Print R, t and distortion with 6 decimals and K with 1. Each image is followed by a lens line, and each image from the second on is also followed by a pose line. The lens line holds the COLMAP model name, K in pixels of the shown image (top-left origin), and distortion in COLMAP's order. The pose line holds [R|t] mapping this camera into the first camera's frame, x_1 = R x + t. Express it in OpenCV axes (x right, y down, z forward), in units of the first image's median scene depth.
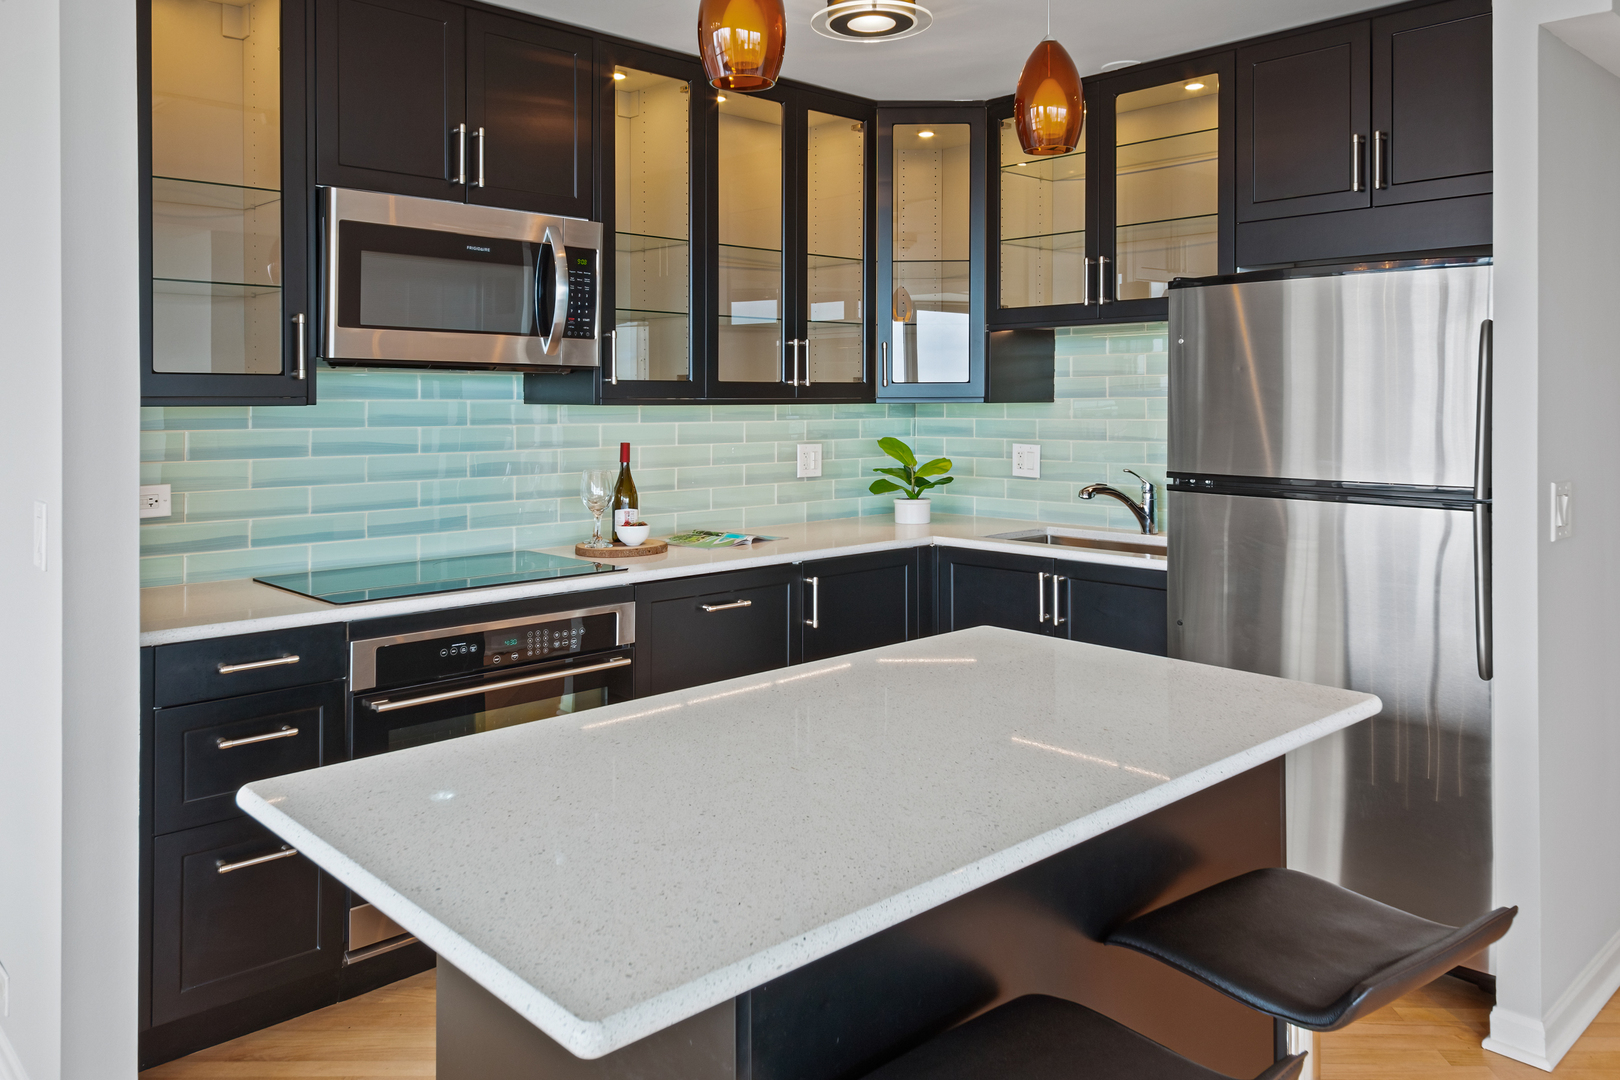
lens RADIAL K [[1190.2, 0, 819.0], [0, 1190.2, 407.5], [0, 0, 1]] dist [0.056809, -0.016536]
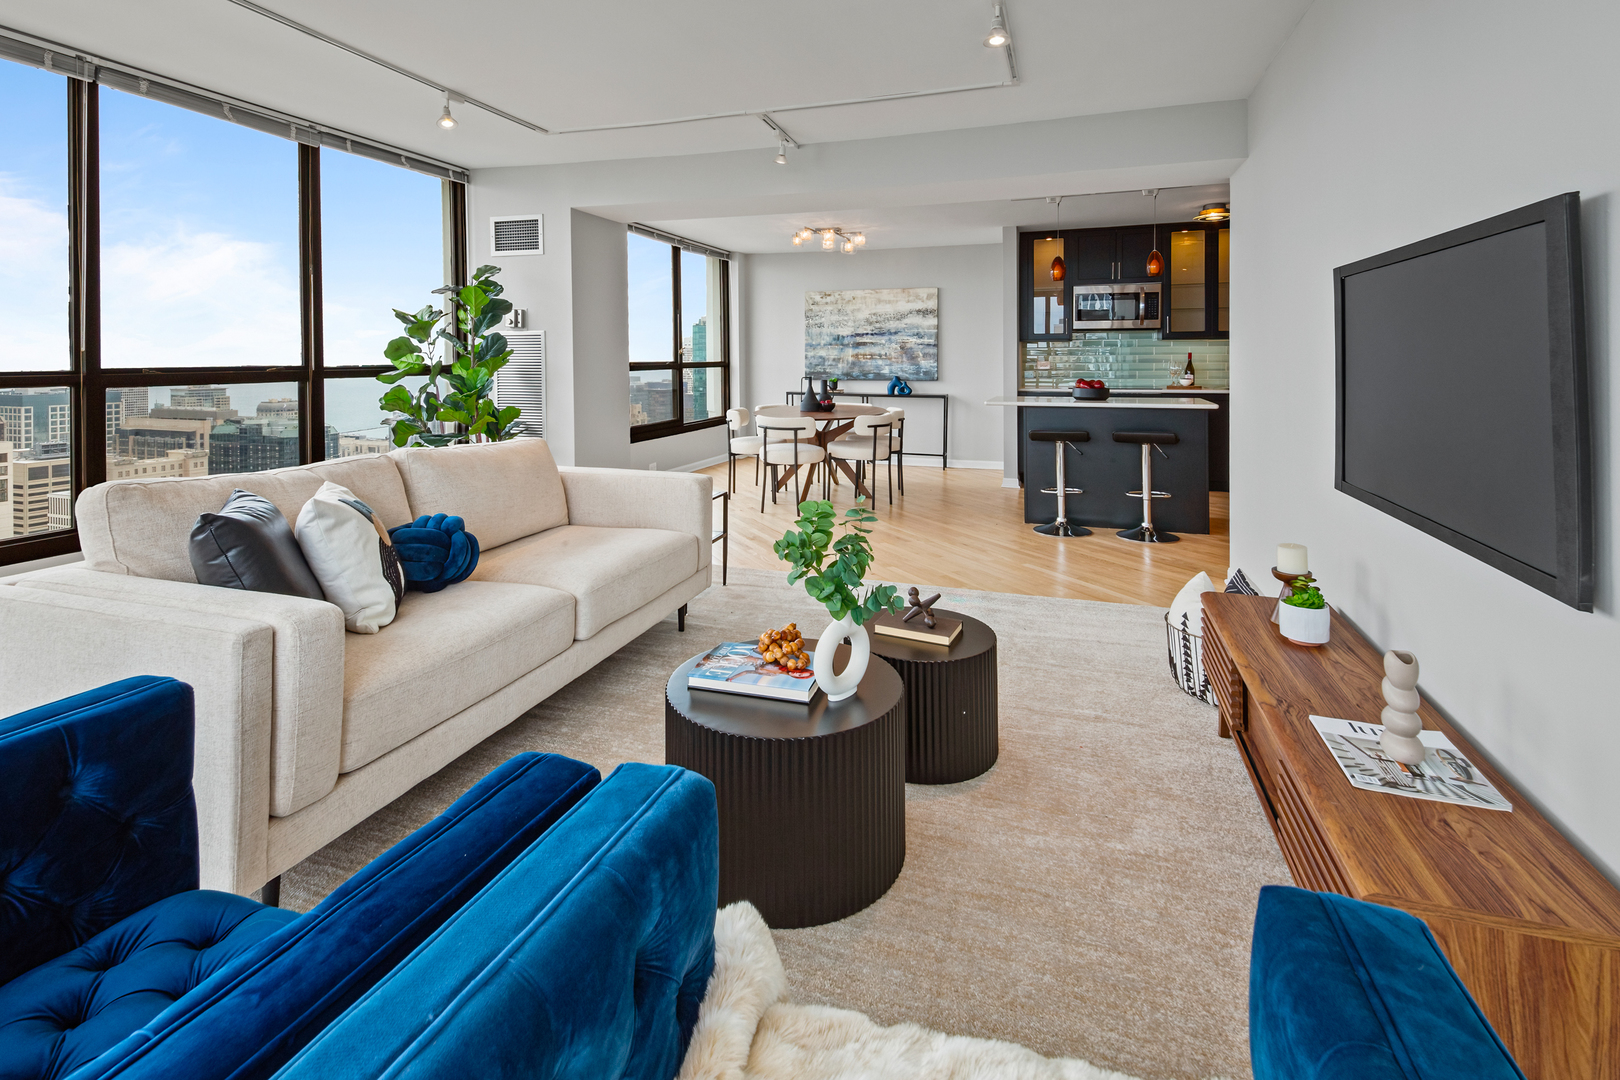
lens RADIAL K [[780.6, 0, 771.9], [0, 780.6, 368.5], [0, 0, 1]] dist [0.051027, -0.010106]
pose [[0.419873, 0.015883, -0.907444, 1.244330], [-0.001862, 0.999860, 0.016639, 0.036722], [0.907581, -0.005296, 0.419844, -0.824740]]
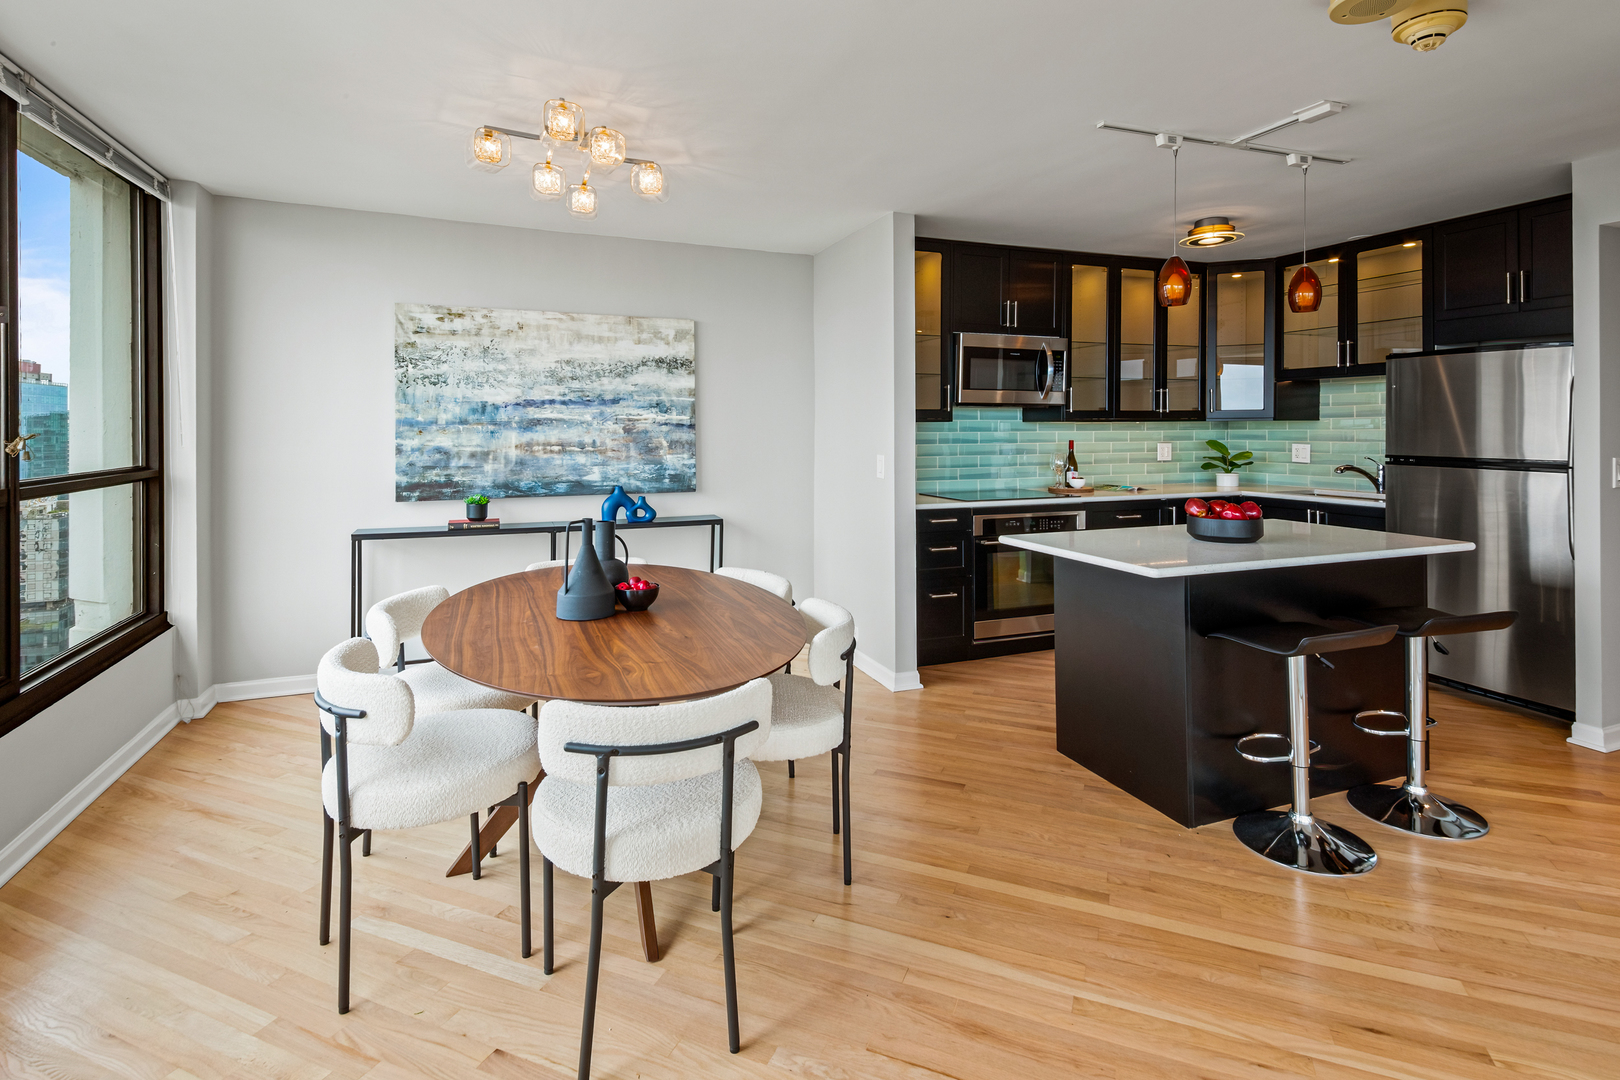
lens RADIAL K [[790.2, 0, 807.4], [0, 790.2, 437.0], [0, 0, 1]] dist [0.047842, -0.005786]
pose [[0.923215, 0.002306, -0.384277, -0.056216], [0.000717, 0.999970, 0.007724, 0.013145], [0.384283, -0.007406, 0.923186, -0.485332]]
